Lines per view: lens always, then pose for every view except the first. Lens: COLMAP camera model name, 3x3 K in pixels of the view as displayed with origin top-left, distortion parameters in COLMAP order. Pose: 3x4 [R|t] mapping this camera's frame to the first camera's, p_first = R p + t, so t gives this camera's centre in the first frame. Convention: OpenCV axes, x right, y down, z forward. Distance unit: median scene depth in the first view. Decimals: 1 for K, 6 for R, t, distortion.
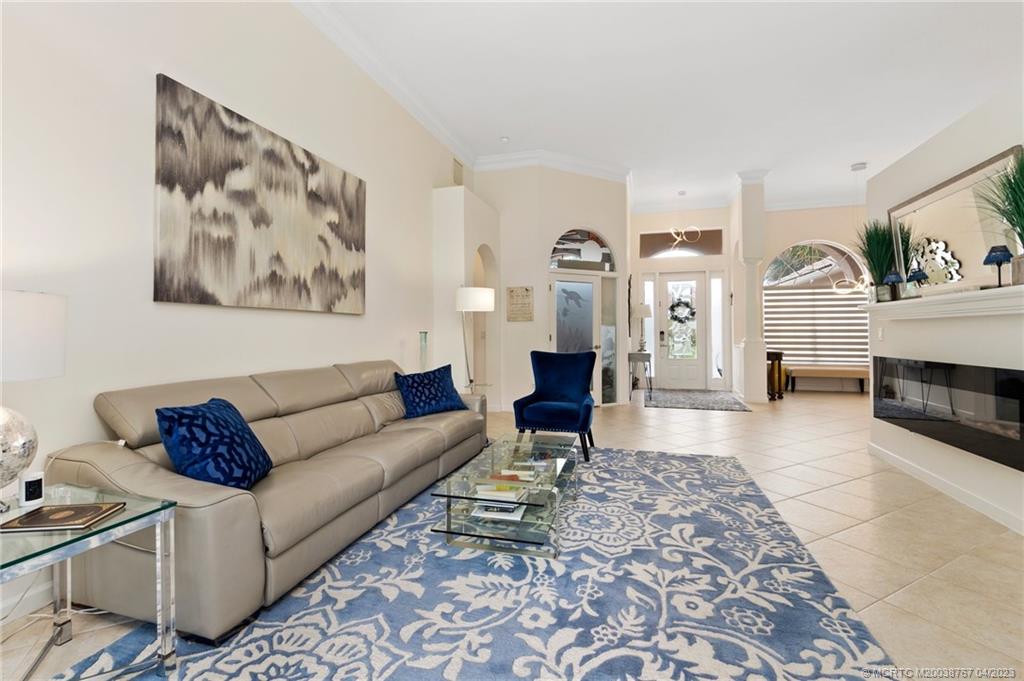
lens RADIAL K [[446.0, 0, 509.4], [0, 446.0, 321.0], [0, 0, 1]] dist [-0.005673, 0.000086]
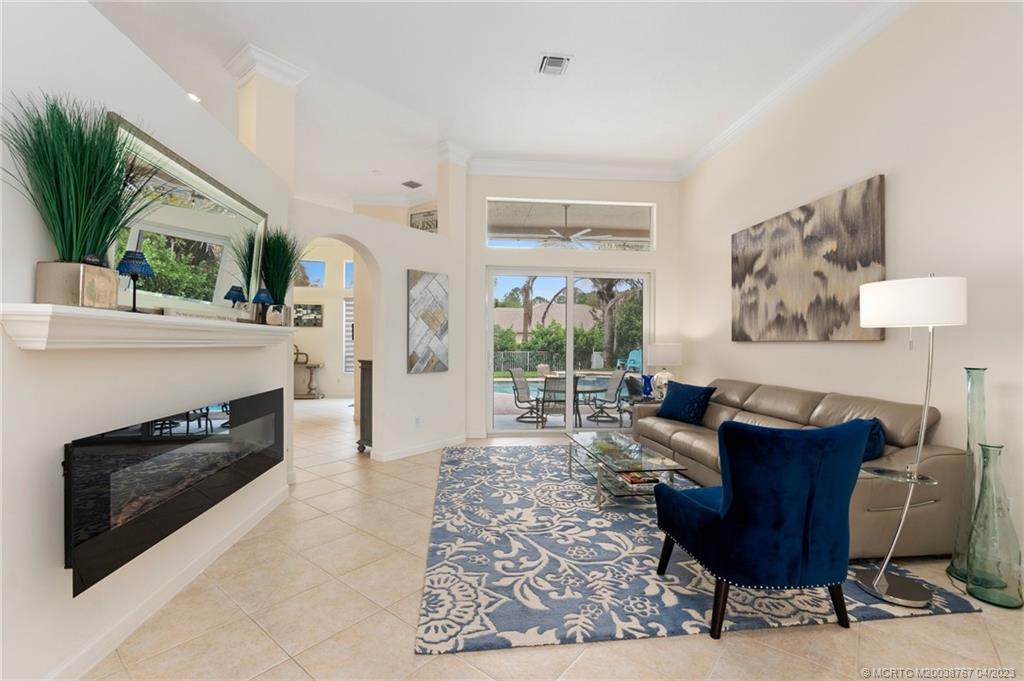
lens RADIAL K [[446.0, 0, 510.6], [0, 446.0, 343.5], [0, 0, 1]] dist [-0.005673, 0.000086]
pose [[-0.919853, -0.001073, -0.392261, 0.827451], [0.007852, 0.999746, -0.021148, 0.003581], [0.392184, -0.022533, -0.919611, 2.024773]]
